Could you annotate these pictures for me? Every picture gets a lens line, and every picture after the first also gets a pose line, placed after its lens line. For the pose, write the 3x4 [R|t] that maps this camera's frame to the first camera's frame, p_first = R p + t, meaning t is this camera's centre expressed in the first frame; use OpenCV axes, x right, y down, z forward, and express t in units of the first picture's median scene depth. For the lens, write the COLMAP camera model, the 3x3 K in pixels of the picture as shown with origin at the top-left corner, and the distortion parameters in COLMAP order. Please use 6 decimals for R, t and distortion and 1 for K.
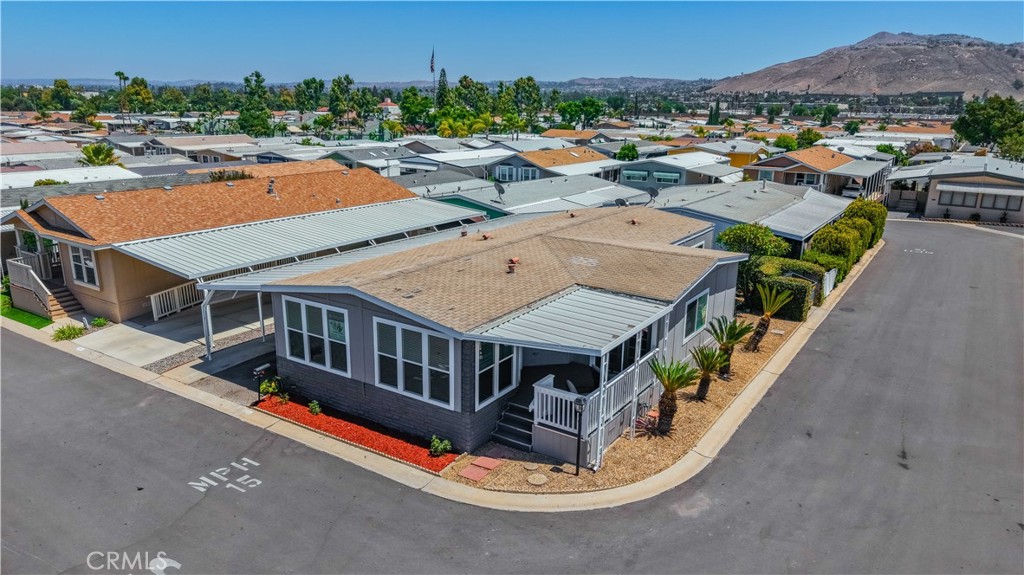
lens RADIAL K [[688.1, 0, 512.9], [0, 688.1, 288.1], [0, 0, 1]] dist [-0.000701, -0.003117]
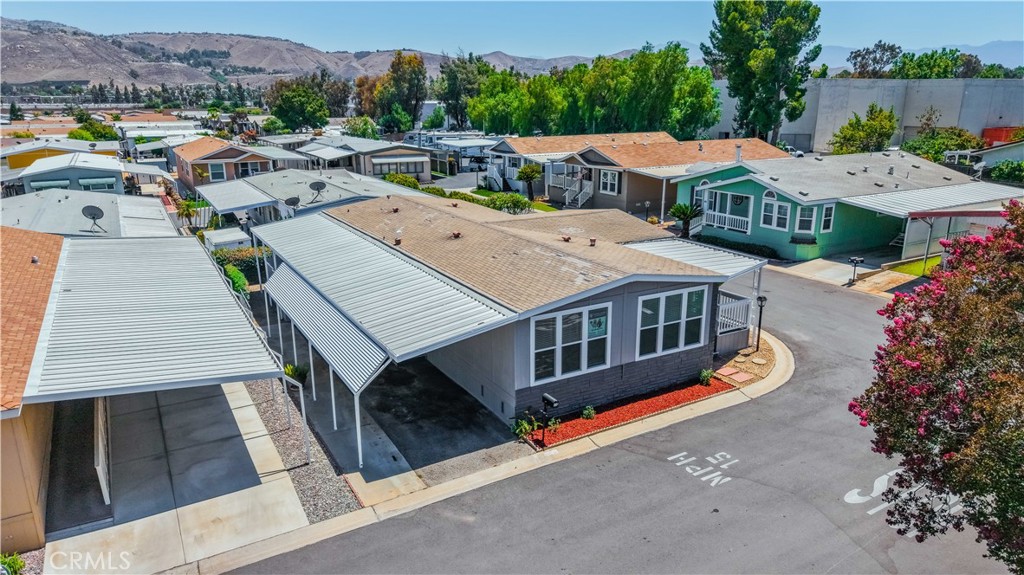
lens RADIAL K [[688.1, 0, 516.8], [0, 688.1, 288.7], [0, 0, 1]] dist [-0.000701, -0.003117]
pose [[0.439664, -0.253943, 0.861515, -1.169389], [0.240056, 0.957527, 0.159734, -0.182917], [-0.865487, 0.136583, 0.481951, 0.614722]]
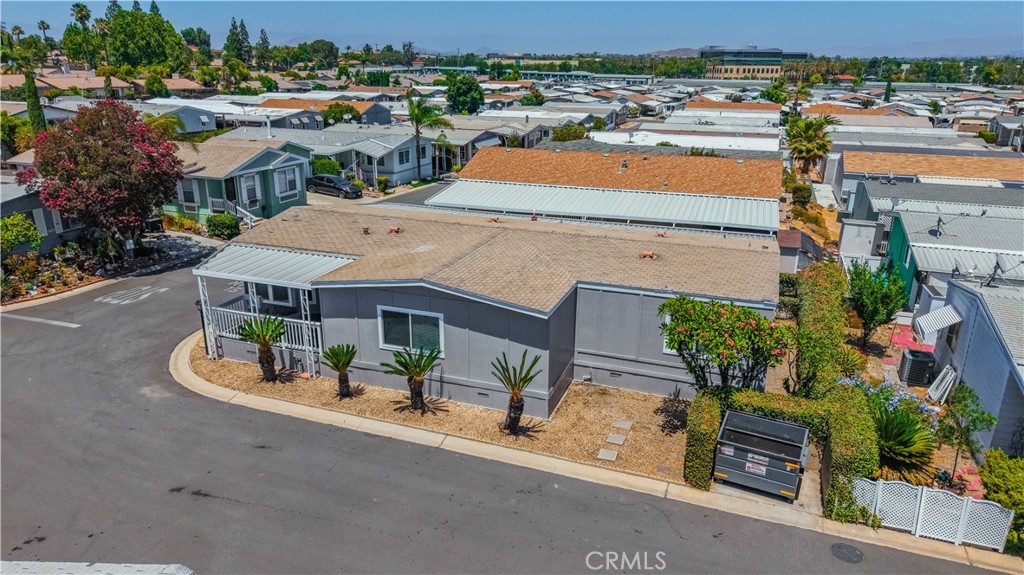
lens RADIAL K [[688.1, 0, 509.3], [0, 688.1, 289.5], [0, 0, 1]] dist [-0.000701, -0.003117]
pose [[0.238124, 0.297587, -0.924521, 1.321611], [-0.262044, 0.936287, 0.233881, -0.306697], [0.935217, 0.186572, 0.300933, 0.979617]]
